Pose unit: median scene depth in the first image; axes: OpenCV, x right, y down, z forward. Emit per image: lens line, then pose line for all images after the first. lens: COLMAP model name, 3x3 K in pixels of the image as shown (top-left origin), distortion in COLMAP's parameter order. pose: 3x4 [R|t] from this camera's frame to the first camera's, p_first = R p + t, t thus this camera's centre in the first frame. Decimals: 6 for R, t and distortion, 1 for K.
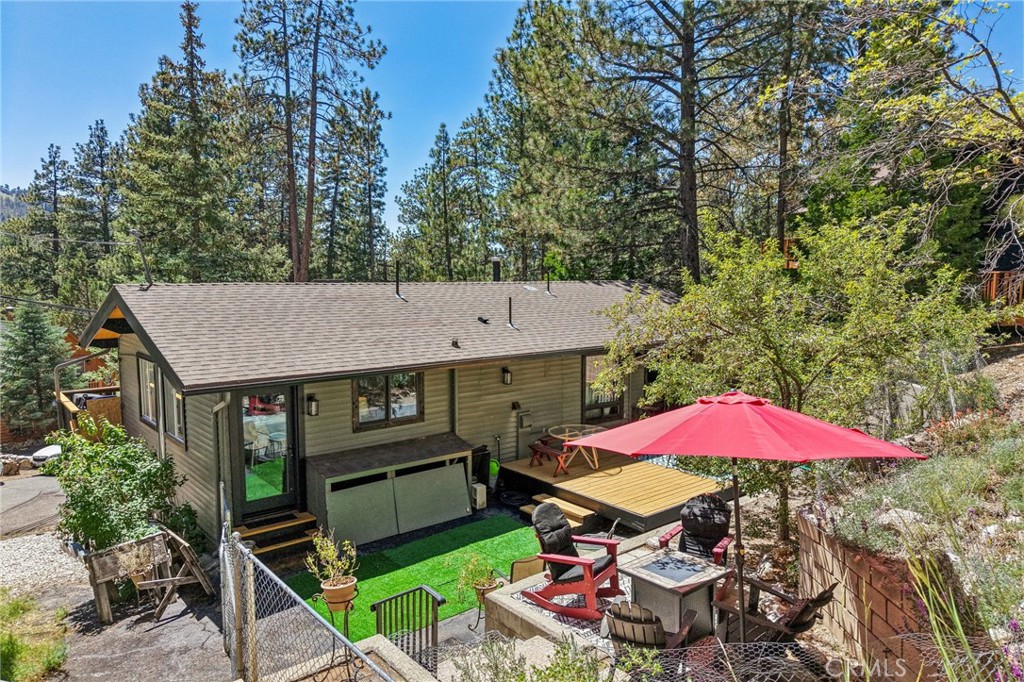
lens RADIAL K [[685.2, 0, 511.3], [0, 685.2, 340.9], [0, 0, 1]] dist [-0.001208, -0.000202]
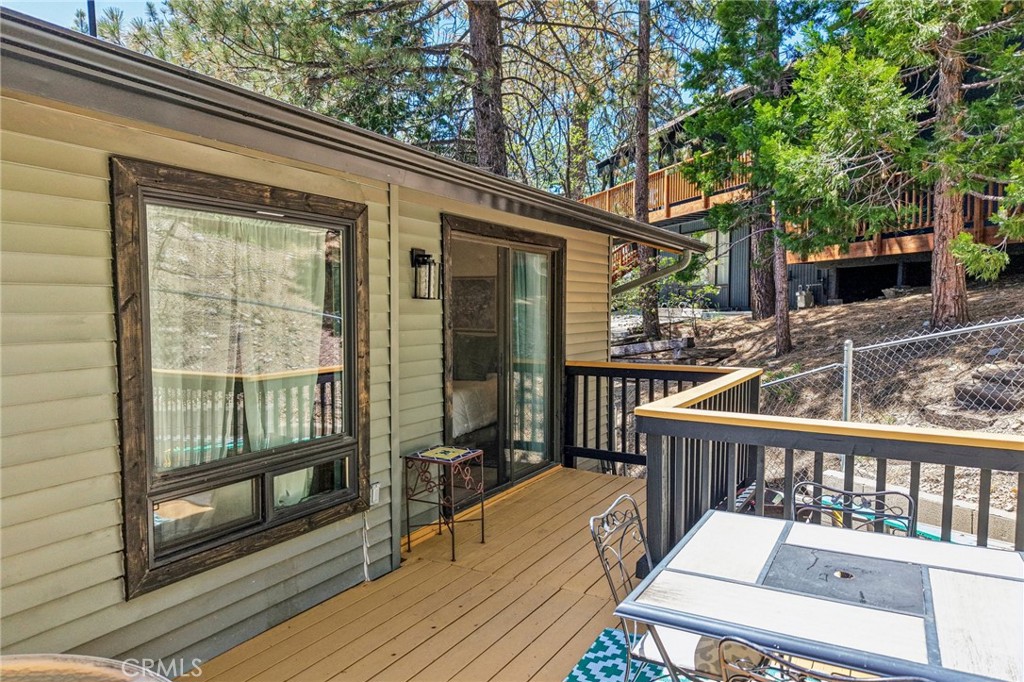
lens RADIAL K [[685.2, 0, 512.3], [0, 685.2, 345.0], [0, 0, 1]] dist [-0.001208, -0.000202]
pose [[0.937617, -0.018378, 0.347183, 0.130658], [0.033848, 0.998683, -0.038547, 0.068533], [-0.346017, 0.047894, 0.937005, 0.771569]]
